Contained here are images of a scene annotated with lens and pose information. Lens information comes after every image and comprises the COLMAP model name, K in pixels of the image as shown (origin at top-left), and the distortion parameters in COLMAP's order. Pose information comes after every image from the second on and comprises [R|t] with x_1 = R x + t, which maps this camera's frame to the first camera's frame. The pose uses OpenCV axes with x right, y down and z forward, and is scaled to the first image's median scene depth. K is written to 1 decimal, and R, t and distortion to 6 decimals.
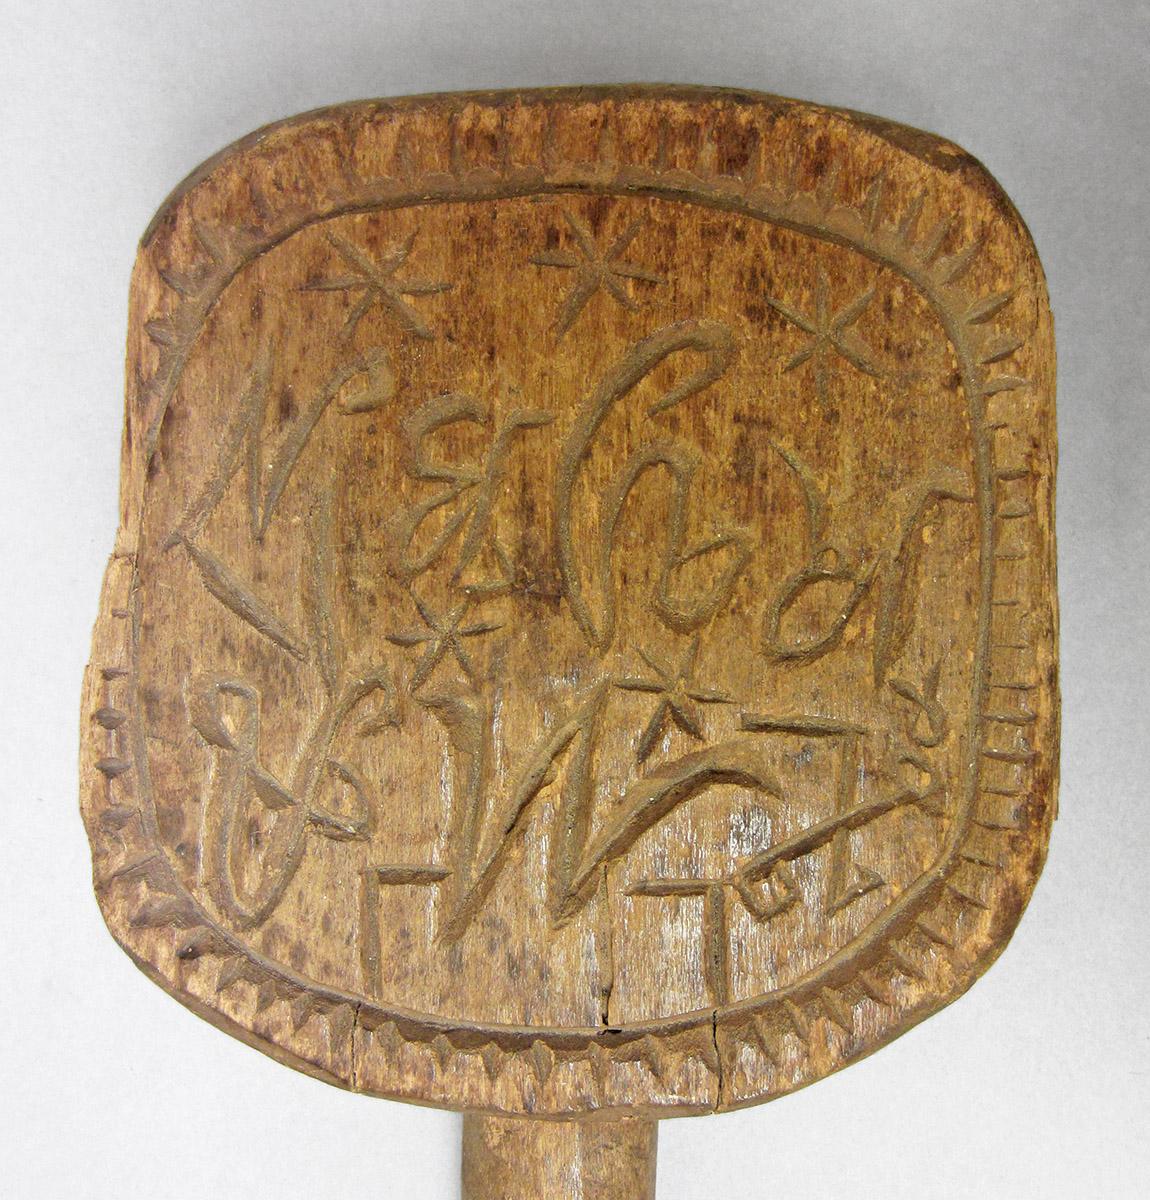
lens RADIAL K [[880.1, 0, 579.9], [0, 880.1, 600.9], [0, 0, 1]] dist [-0.005324, 0.000686]
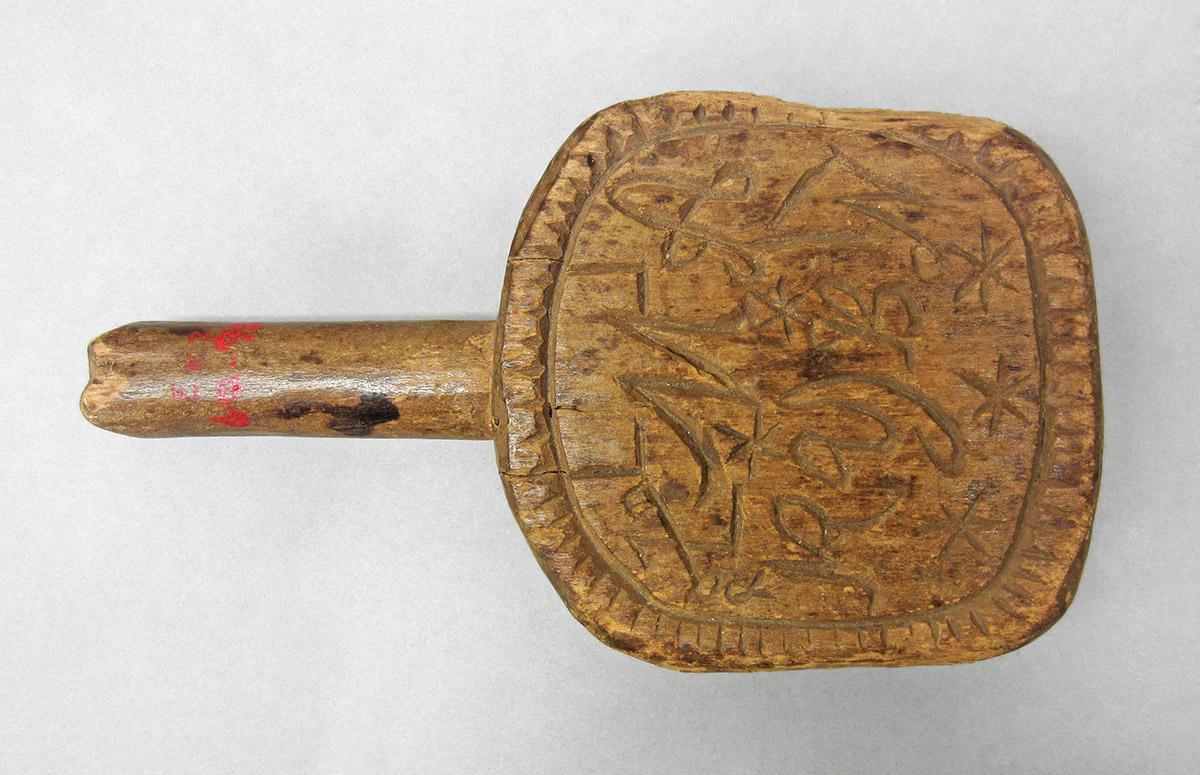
lens RADIAL K [[908.0, 0, 600.4], [0, 908.0, 382.3], [0, 0, 1]] dist [-0.001627, -0.010389]
pose [[0.016321, 0.999865, -0.001746, -0.015795], [-0.999612, 0.016277, -0.022610, 0.437734], [-0.022579, 0.002115, 0.999743, -0.758148]]
